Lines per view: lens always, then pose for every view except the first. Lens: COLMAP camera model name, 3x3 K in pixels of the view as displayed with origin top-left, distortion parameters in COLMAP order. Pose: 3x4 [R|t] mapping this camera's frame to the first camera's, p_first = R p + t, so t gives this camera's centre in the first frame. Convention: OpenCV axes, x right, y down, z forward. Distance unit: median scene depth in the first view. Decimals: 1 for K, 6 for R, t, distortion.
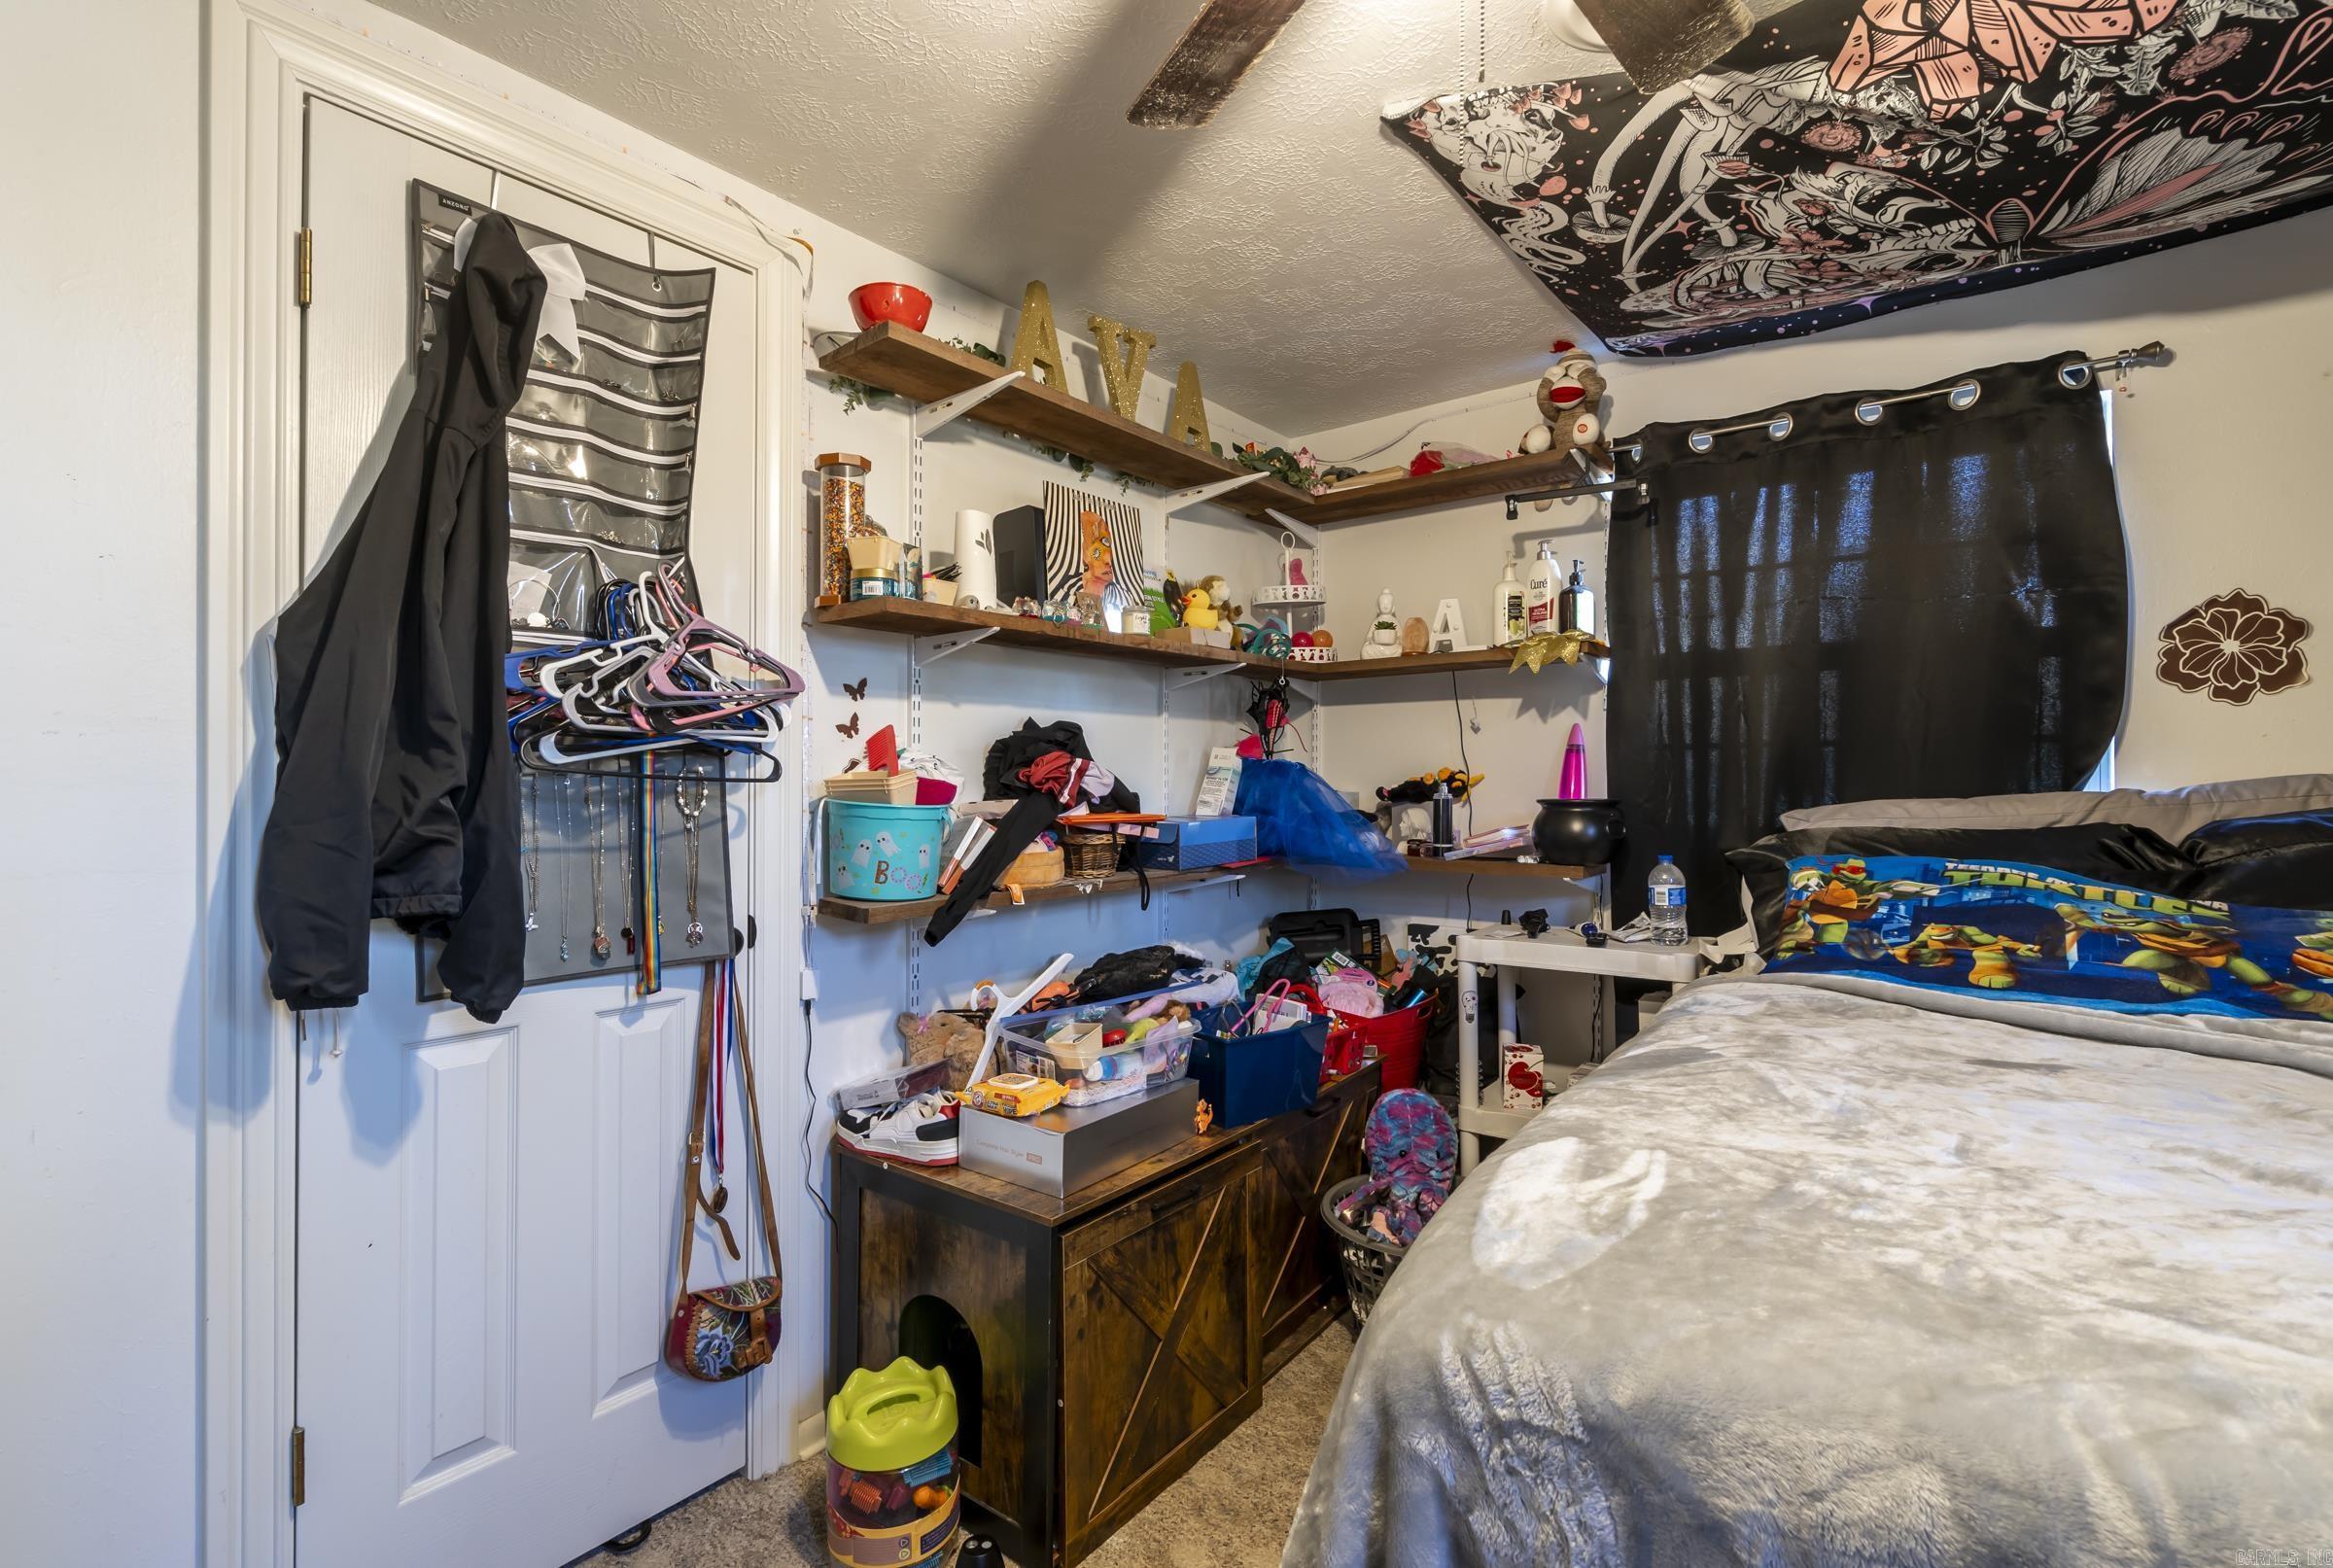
lens RADIAL K [[1087.4, 0, 1160.6], [0, 1087.4, 756.3], [0, 0, 1]] dist [-0.001223, -0.000379]
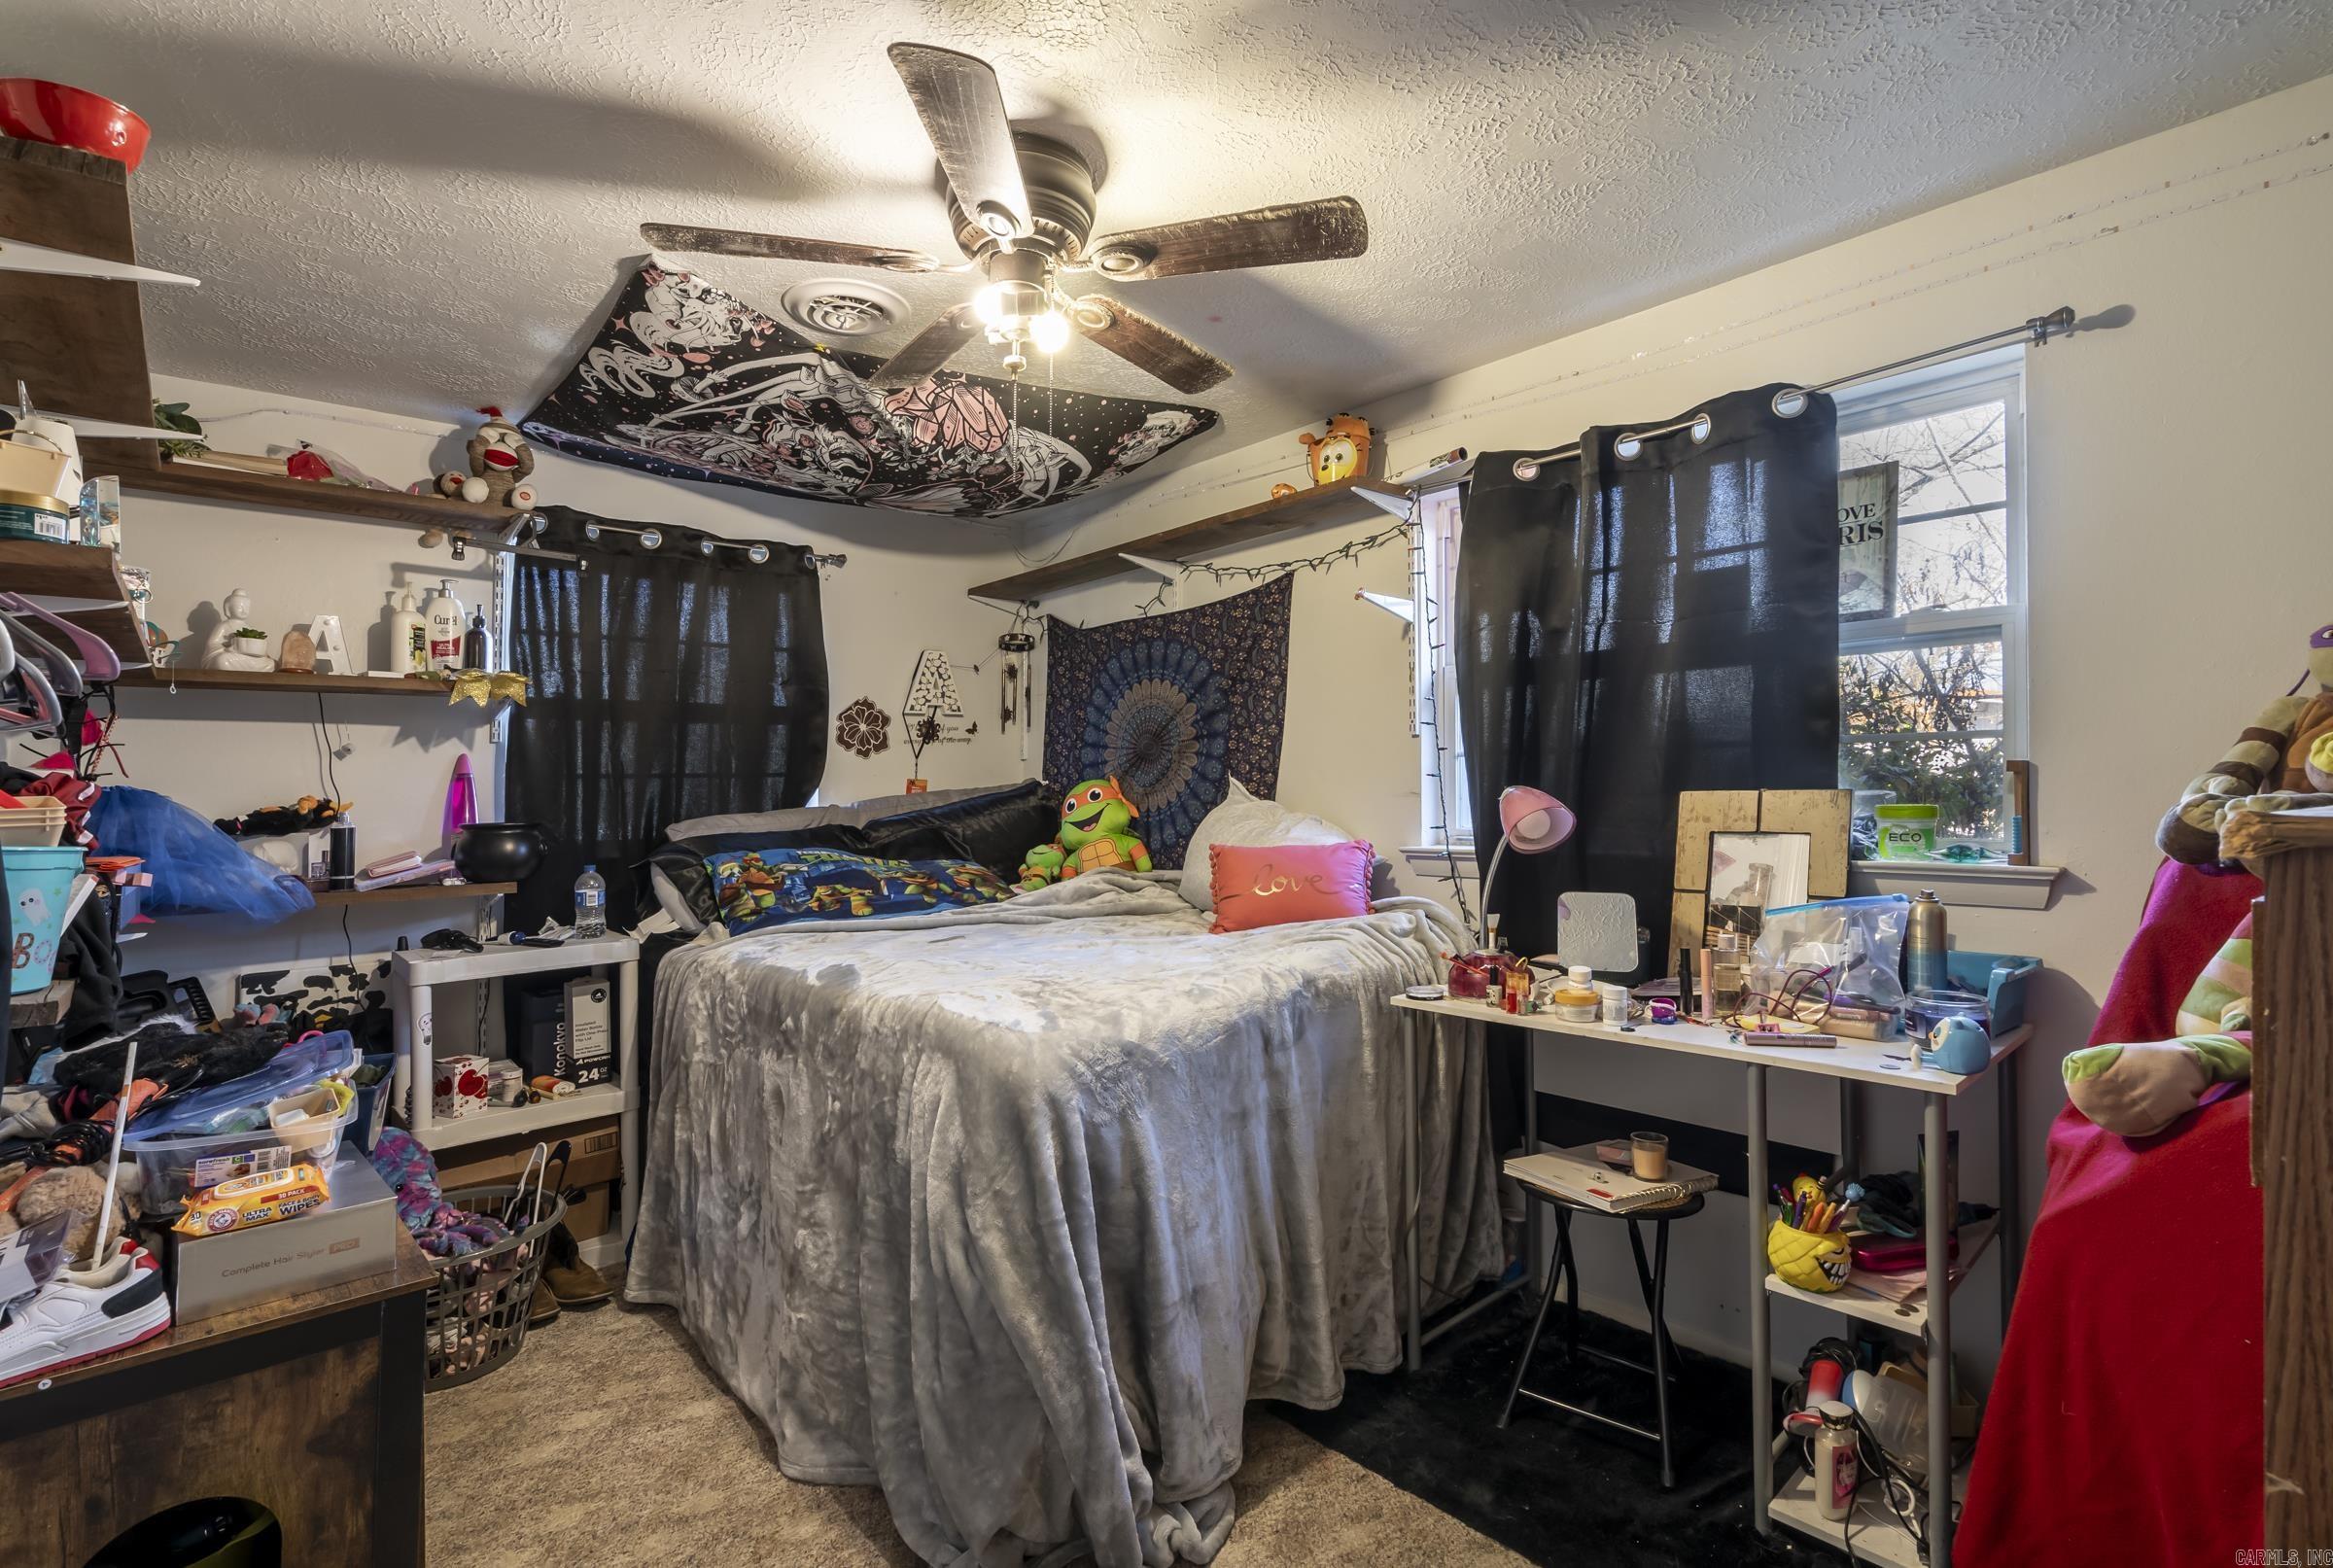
lens RADIAL K [[1056.5, 0, 1166.5], [0, 1056.5, 784.0], [0, 0, 1]] dist [0.000159, -0.000042]
pose [[0.165574, 0.006325, 0.986177, -0.710955], [-0.002751, 0.999979, -0.005952, 0.005348], [-0.986194, -0.001727, 0.165588, 0.186256]]
